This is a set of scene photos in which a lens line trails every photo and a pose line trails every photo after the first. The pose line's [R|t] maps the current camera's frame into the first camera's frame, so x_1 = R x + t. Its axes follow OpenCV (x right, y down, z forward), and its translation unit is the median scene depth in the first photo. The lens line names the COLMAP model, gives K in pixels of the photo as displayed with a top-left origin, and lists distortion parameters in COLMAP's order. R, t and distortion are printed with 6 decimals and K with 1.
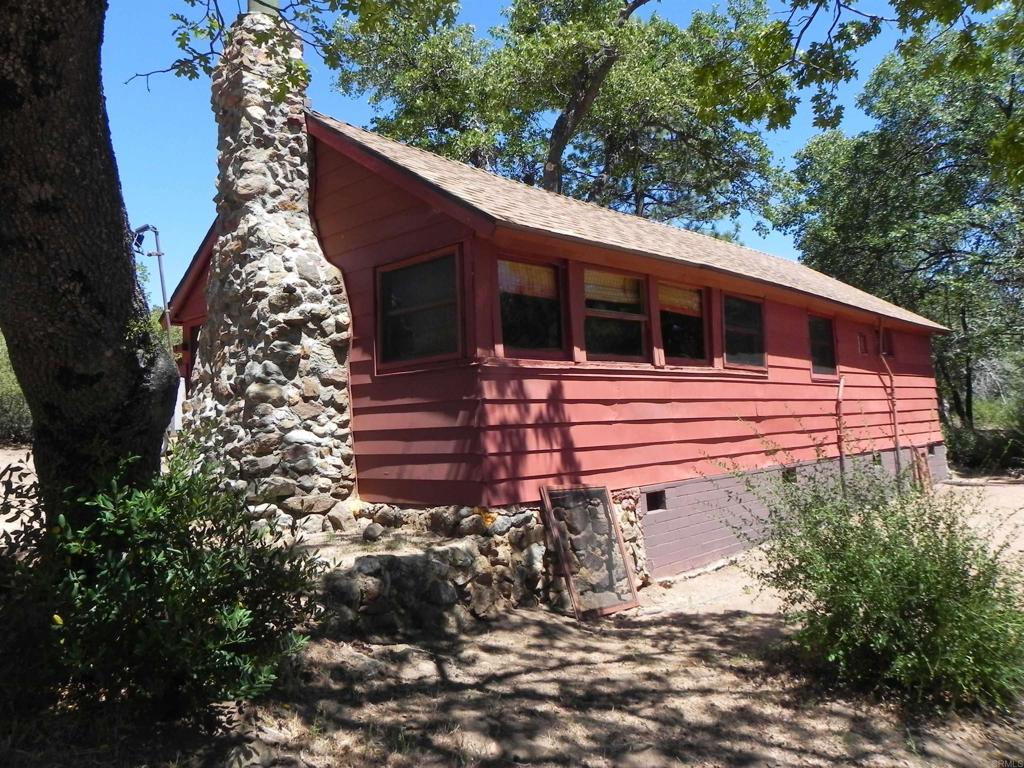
lens RADIAL K [[821.7, 0, 511.5], [0, 821.7, 389.0], [0, 0, 1]] dist [-0.000656, 0.012287]
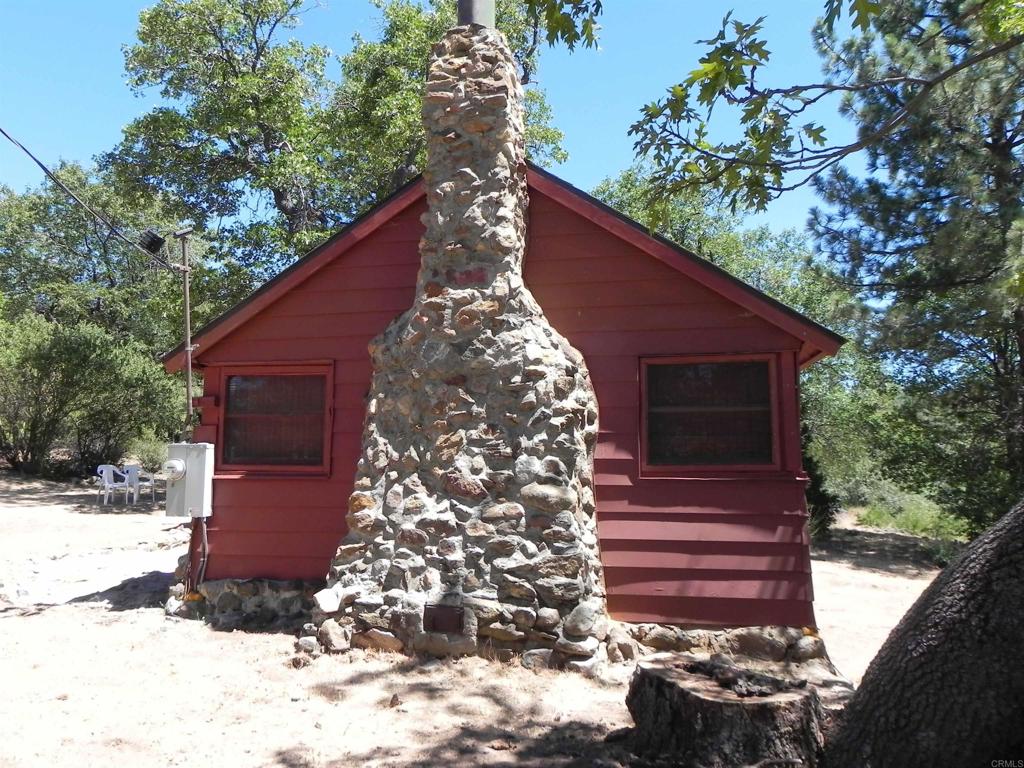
lens RADIAL K [[821.7, 0, 512.2], [0, 821.7, 378.5], [0, 0, 1]] dist [-0.000656, 0.012287]
pose [[0.818420, 0.098488, 0.566118, -0.789684], [-0.065385, 0.994765, -0.078535, -0.044034], [-0.570889, 0.027259, 0.820575, 0.338194]]
